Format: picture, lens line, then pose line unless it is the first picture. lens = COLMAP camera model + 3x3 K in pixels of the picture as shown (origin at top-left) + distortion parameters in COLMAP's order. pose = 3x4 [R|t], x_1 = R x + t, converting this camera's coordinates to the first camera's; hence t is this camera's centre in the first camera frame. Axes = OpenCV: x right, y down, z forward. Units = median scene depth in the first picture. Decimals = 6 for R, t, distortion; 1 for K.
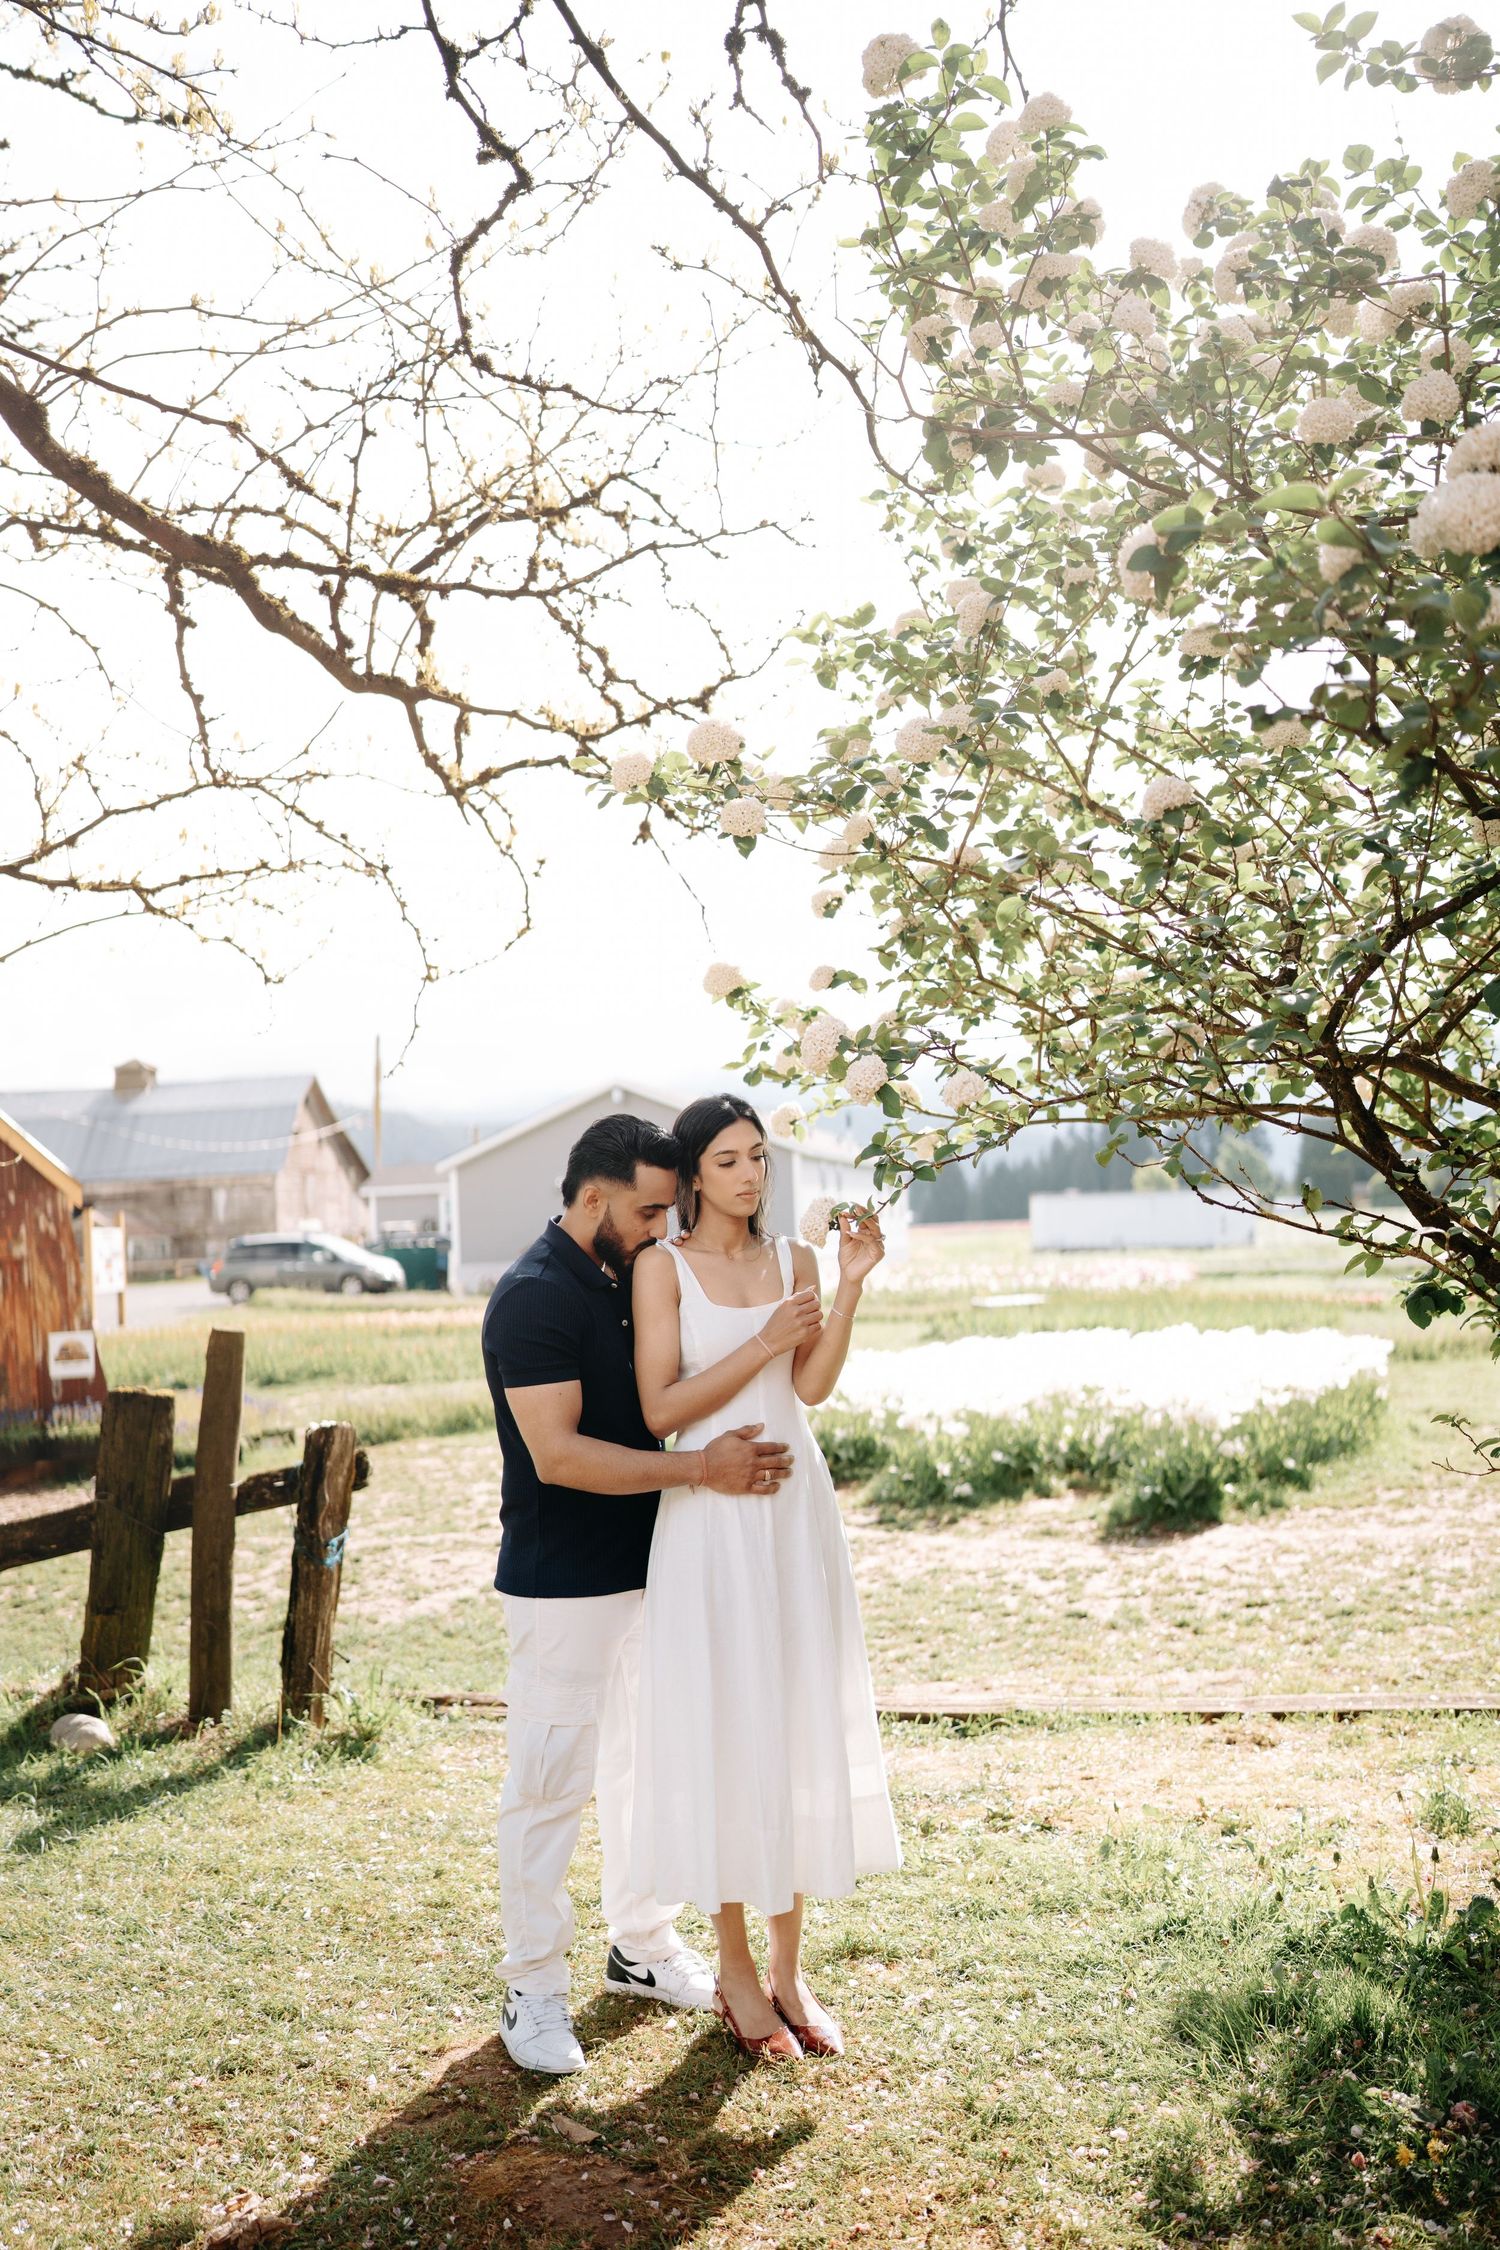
lens RADIAL K [[2336.7, 0, 747.4], [0, 2336.7, 1196.1], [0, 0, 1]] dist [-0.050754, 0.154691]
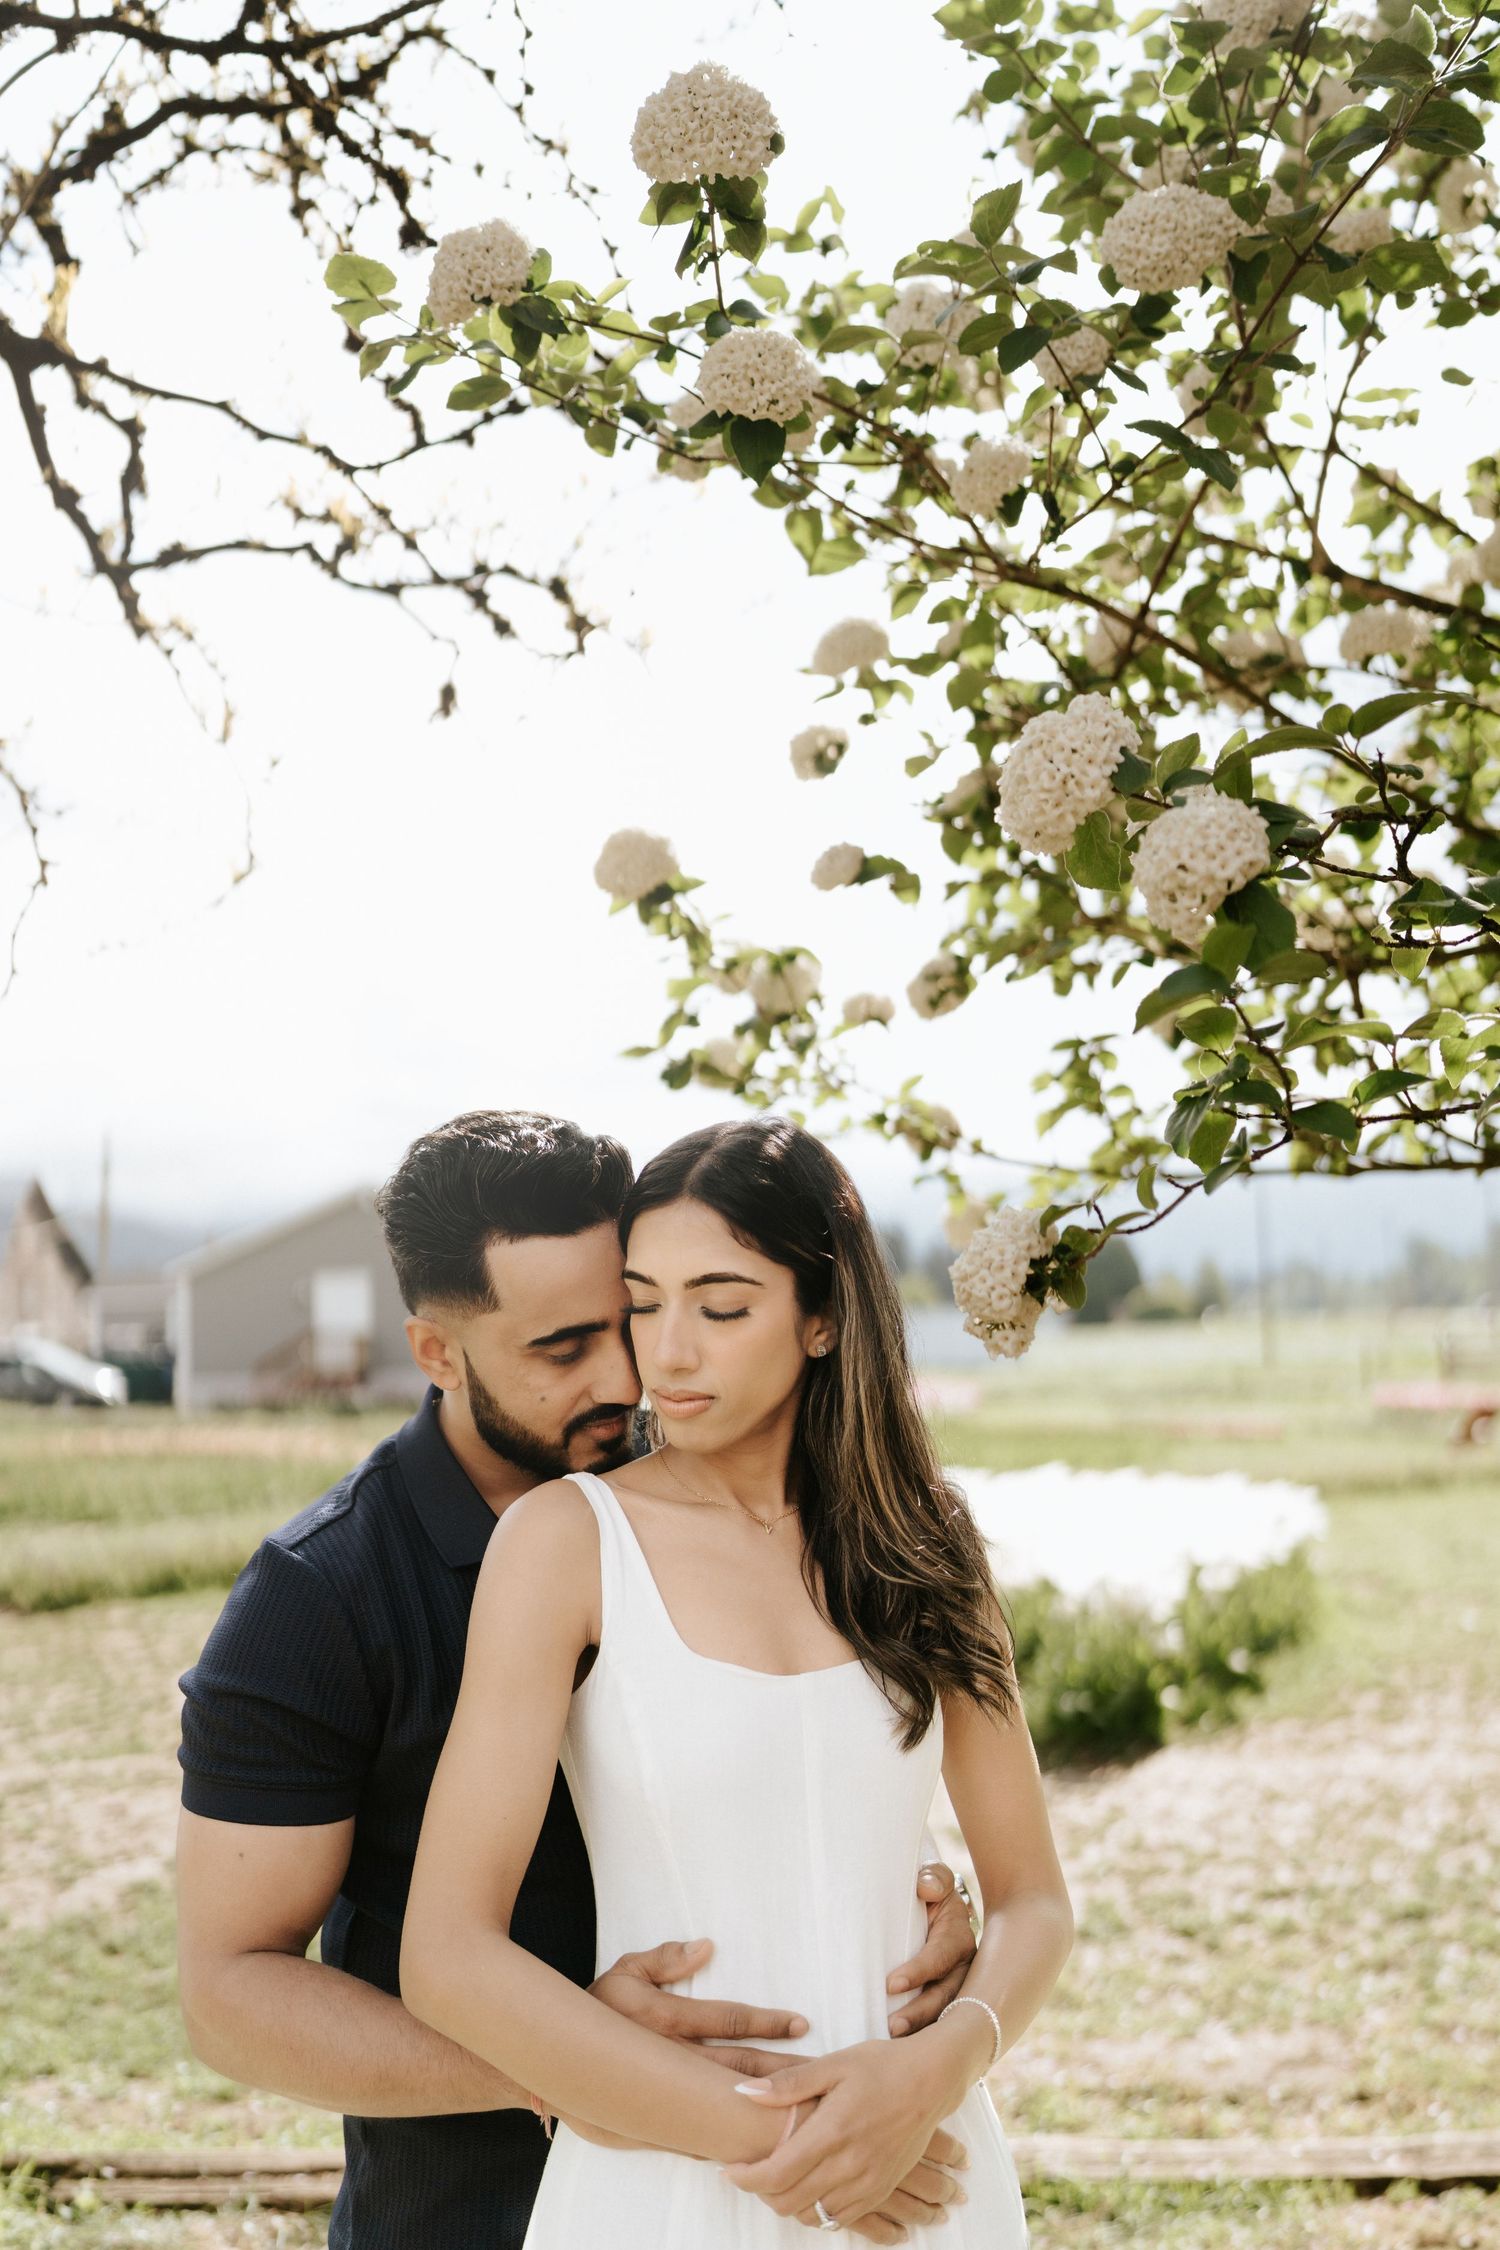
lens RADIAL K [[2336.7, 0, 747.4], [0, 2336.7, 1196.1], [0, 0, 1]] dist [-0.050754, 0.154691]
pose [[0.993853, 0.018542, 0.109144, -0.029954], [-0.013157, 0.998670, -0.049858, 0.000272], [-0.109923, 0.048115, 0.992775, 0.400528]]
